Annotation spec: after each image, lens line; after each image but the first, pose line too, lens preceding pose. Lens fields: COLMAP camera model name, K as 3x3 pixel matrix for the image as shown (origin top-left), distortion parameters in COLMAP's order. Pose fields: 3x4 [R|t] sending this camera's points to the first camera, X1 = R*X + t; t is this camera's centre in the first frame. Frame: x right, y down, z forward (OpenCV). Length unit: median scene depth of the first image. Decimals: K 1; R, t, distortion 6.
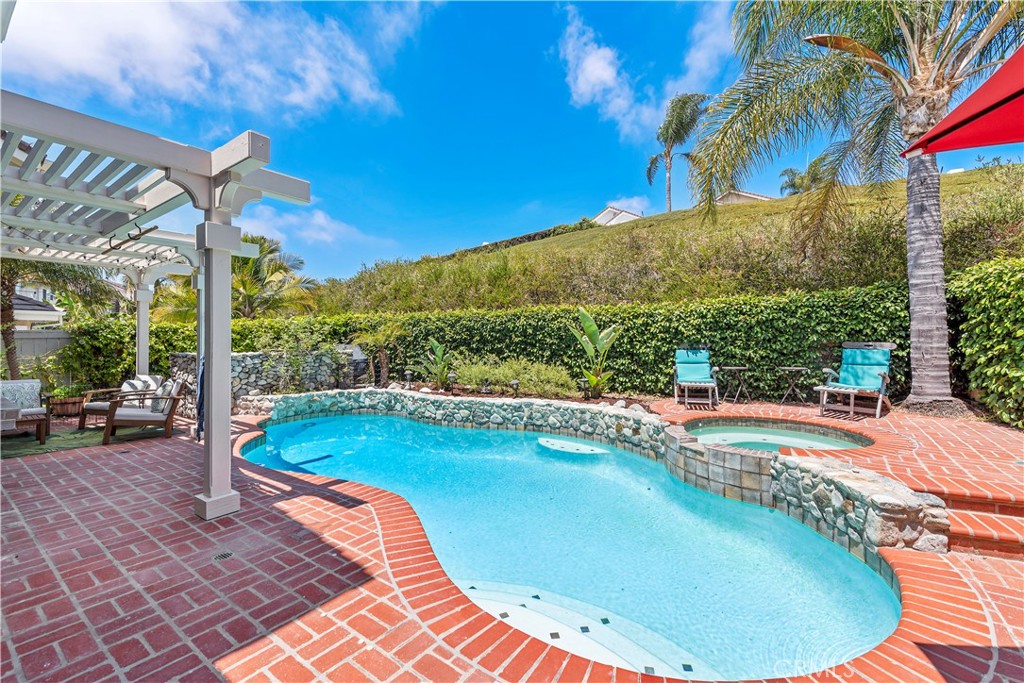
lens RADIAL K [[421.2, 0, 511.2], [0, 421.2, 331.9], [0, 0, 1]] dist [0.004518, -0.000294]
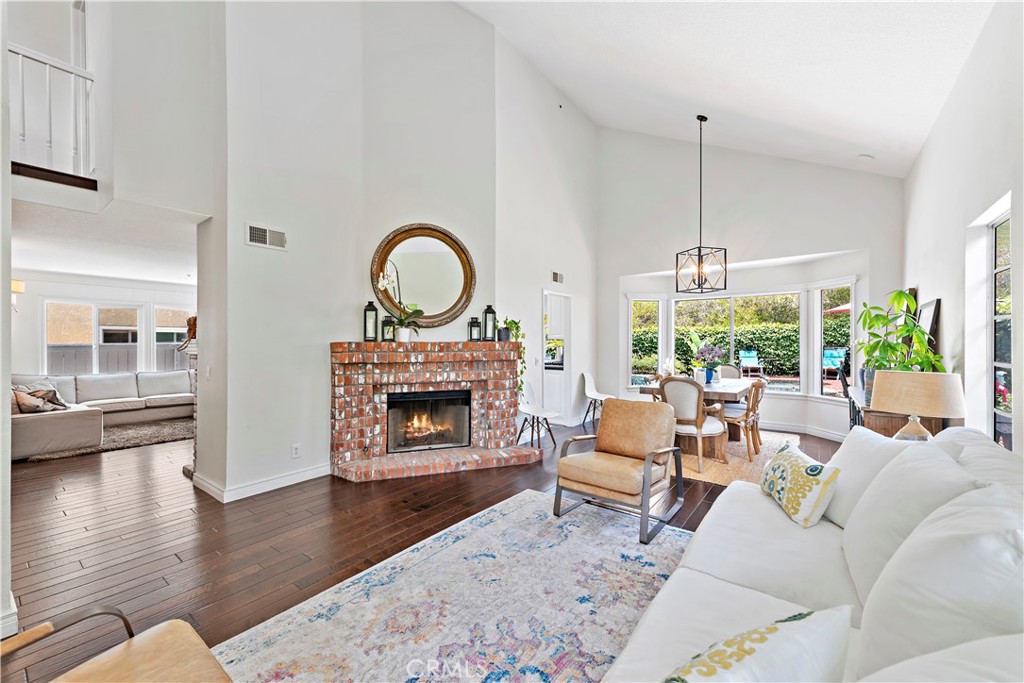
lens RADIAL K [[404.2, 0, 512.0], [0, 404.2, 341.5], [0, 0, 1]] dist [0.003111, 0.000193]
pose [[0.999557, 0.002199, -0.029698, -0.642705], [-0.001857, 0.999932, 0.011527, -0.020438], [0.029721, -0.011467, 0.999492, -0.962207]]
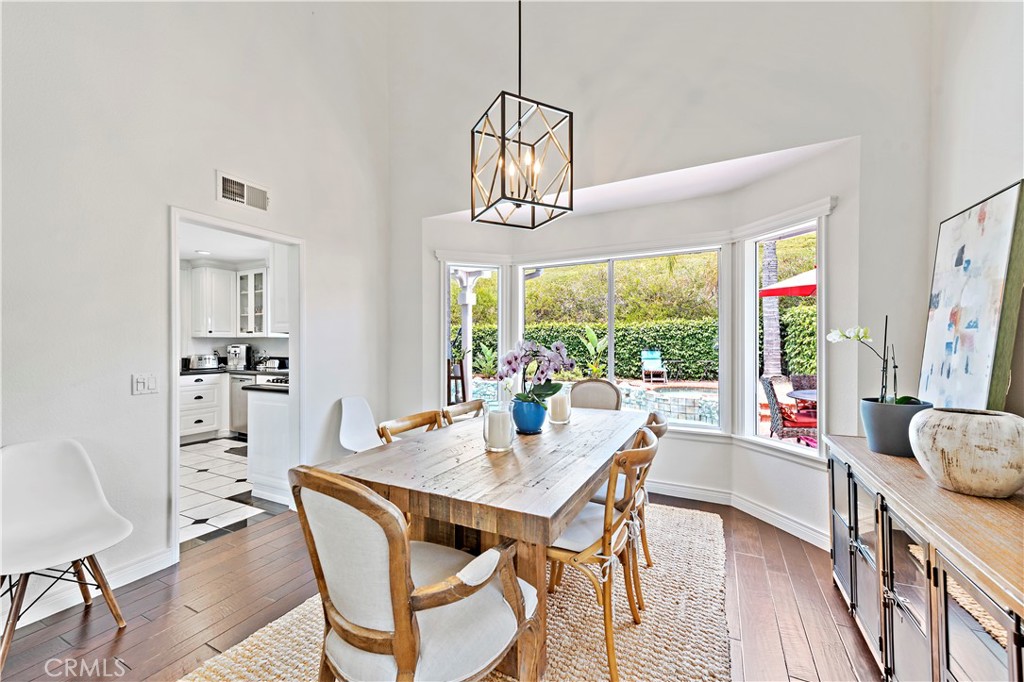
lens RADIAL K [[399.8, 0, 512.0], [0, 399.8, 341.0], [0, 0, 1]] dist [0.003394, 0.000005]
pose [[0.988978, 0.004136, 0.148001, -0.364570], [-0.005586, 0.999940, 0.009382, -0.009171], [-0.147954, -0.010105, 0.988943, -0.507464]]
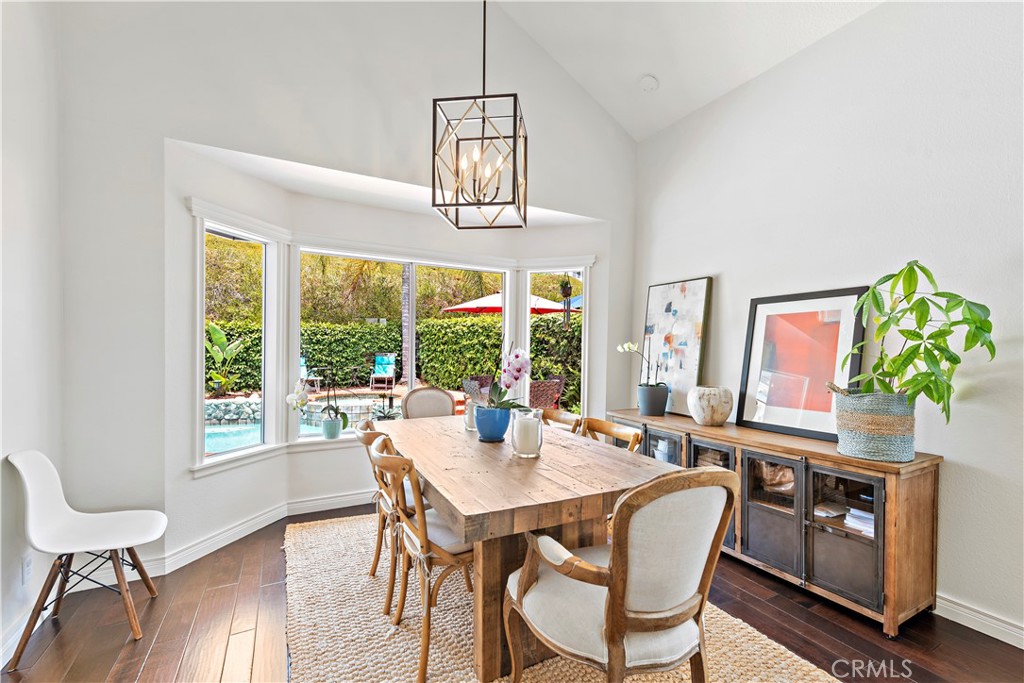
lens RADIAL K [[433.3, 0, 510.4], [0, 433.3, 351.5], [0, 0, 1]] dist [0.020897, -0.000023]
pose [[0.450626, 0.009133, 0.892666, -0.601493], [-0.028892, 0.999573, 0.004358, -0.005752], [-0.892245, -0.027755, 0.450697, -0.362864]]
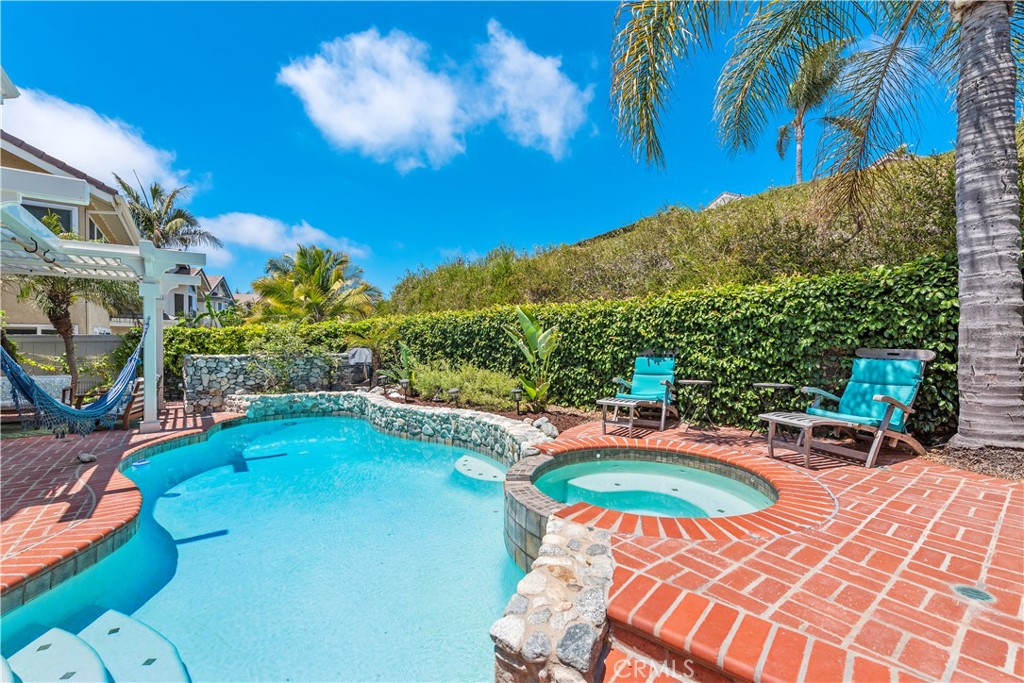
lens RADIAL K [[419.5, 0, 513.5], [0, 419.5, 341.9], [0, 0, 1]] dist [0.009730, -0.000370]
pose [[0.959653, 0.001616, -0.281184, 0.411341], [0.002438, 0.999898, 0.014067, 0.002661], [0.281178, -0.014185, 0.959551, 0.184383]]
